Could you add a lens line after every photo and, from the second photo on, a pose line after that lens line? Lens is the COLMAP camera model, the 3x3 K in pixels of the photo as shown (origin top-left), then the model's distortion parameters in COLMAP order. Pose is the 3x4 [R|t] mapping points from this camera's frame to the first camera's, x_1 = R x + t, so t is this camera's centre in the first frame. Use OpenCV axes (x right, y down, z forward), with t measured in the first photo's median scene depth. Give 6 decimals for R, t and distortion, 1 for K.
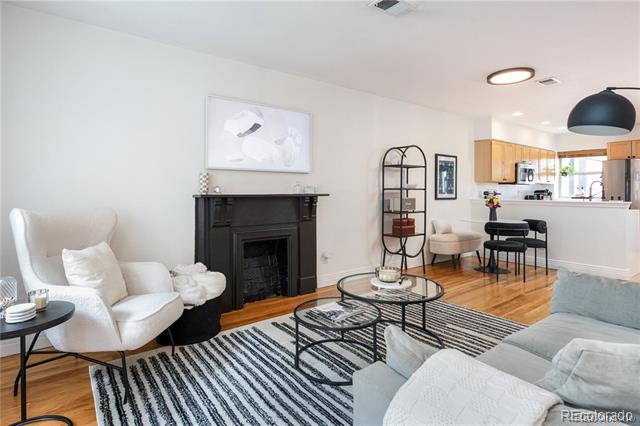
lens RADIAL K [[336.3, 0, 321.7], [0, 336.3, 189.3], [0, 0, 1]] dist [0.012755, -0.001359]
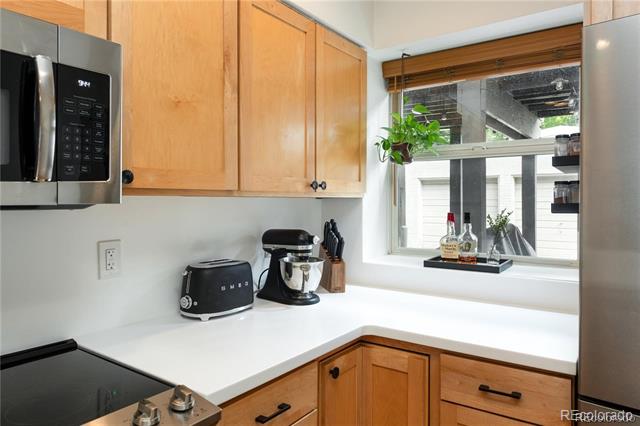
lens RADIAL K [[442.3, 0, 318.9], [0, 442.3, 205.3], [0, 0, 1]] dist [0.000530, -0.000387]
pose [[0.956753, -0.002031, 0.290894, 1.680608], [-0.003145, 0.999845, 0.017325, -0.046425], [-0.290884, -0.017490, 0.956599, 2.136847]]
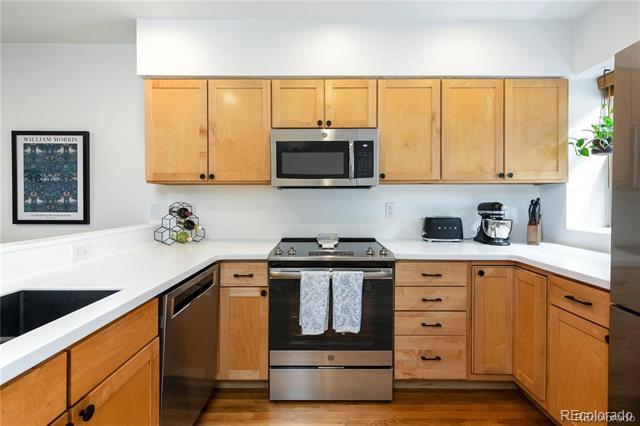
lens RADIAL K [[297.1, 0, 319.9], [0, 297.1, 201.8], [0, 0, 1]] dist [0.004493, 0.000070]
pose [[0.796154, 0.003666, -0.605083, 1.968753], [0.006602, 0.999869, 0.014745, -0.010426], [0.605059, -0.015734, 0.796026, 1.879954]]
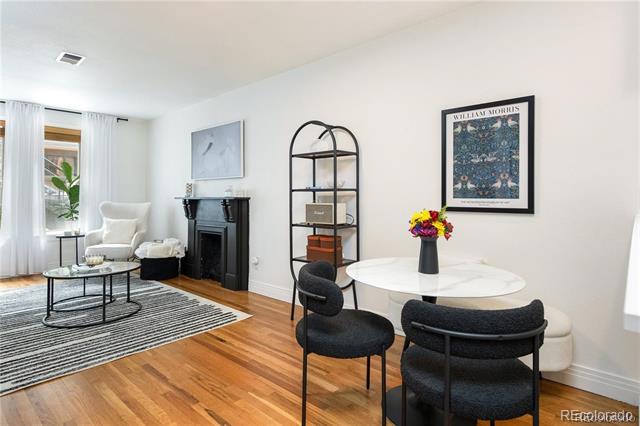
lens RADIAL K [[351.6, 0, 322.2], [0, 351.6, 195.7], [0, 0, 1]] dist [-0.000480, -0.000078]
pose [[0.187622, -0.002139, -0.982239, 1.589224], [0.011165, 0.999938, -0.000045, 0.017151], [0.982178, -0.010958, 0.187635, 1.524811]]
